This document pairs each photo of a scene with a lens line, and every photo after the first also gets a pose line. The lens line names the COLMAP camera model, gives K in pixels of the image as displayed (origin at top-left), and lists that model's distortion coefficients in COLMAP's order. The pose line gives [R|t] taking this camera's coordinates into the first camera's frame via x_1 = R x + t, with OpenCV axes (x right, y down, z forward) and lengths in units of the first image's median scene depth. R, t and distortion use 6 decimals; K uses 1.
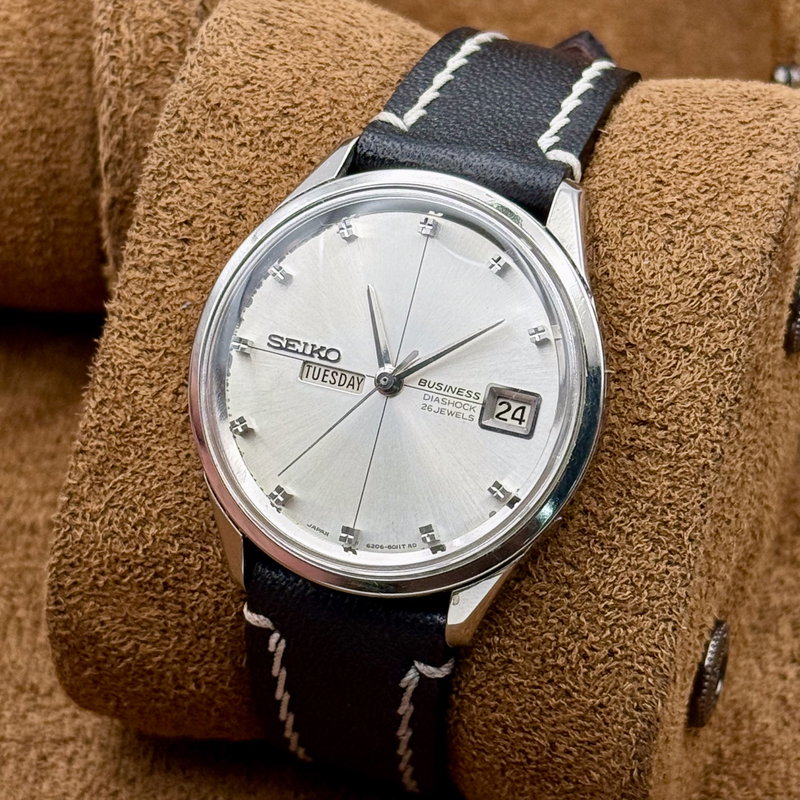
lens RADIAL K [[3052.3, 0, 327.3], [0, 3052.3, 397.6], [0, 0, 1]] dist [0.608823, 0.000000]
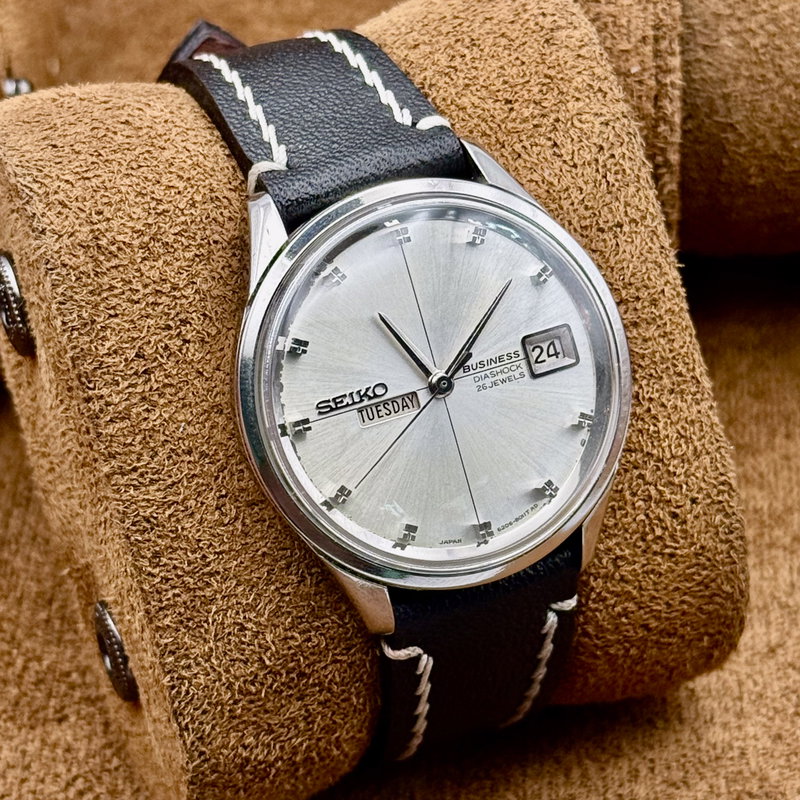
lens RADIAL K [[3052.3, 0, 366.8], [0, 3052.3, 426.8], [0, 0, 1]] dist [0.608823, 0.000000]
pose [[0.722028, -0.494296, 0.484094, -0.503565], [0.454134, 0.866462, 0.207379, -0.217642], [-0.521955, 0.070110, 0.850087, 0.127325]]
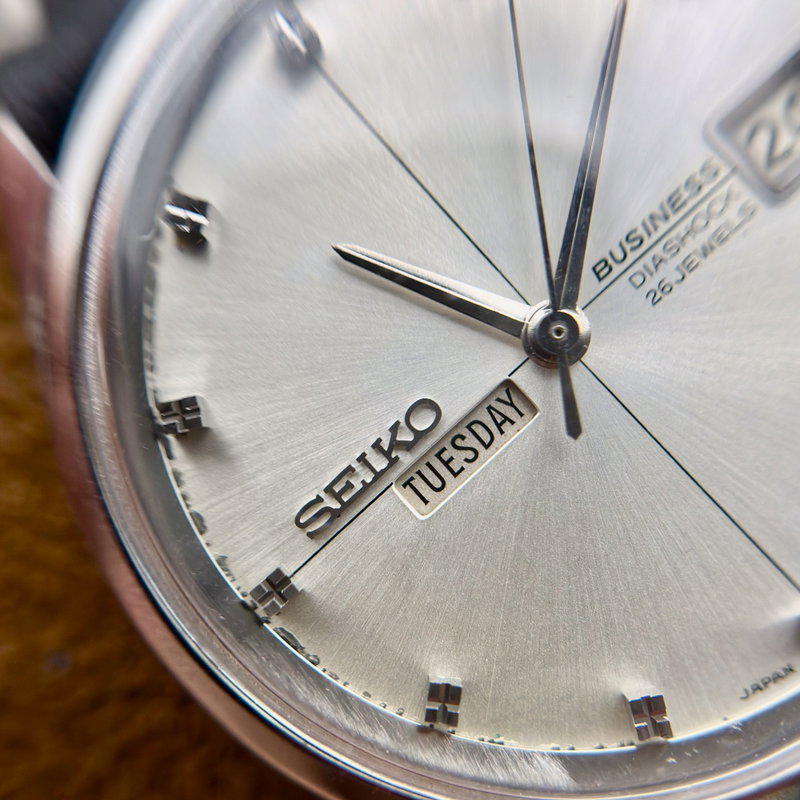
lens RADIAL K [[1390.6, 0, 421.8], [0, 1390.6, 433.7], [0, 0, 1]] dist [0.570462, 0.000000]
pose [[0.523981, -0.806698, 0.273279, -0.052265], [0.827988, 0.557672, 0.058633, -0.023934], [-0.199699, 0.195550, 0.960146, 0.812352]]
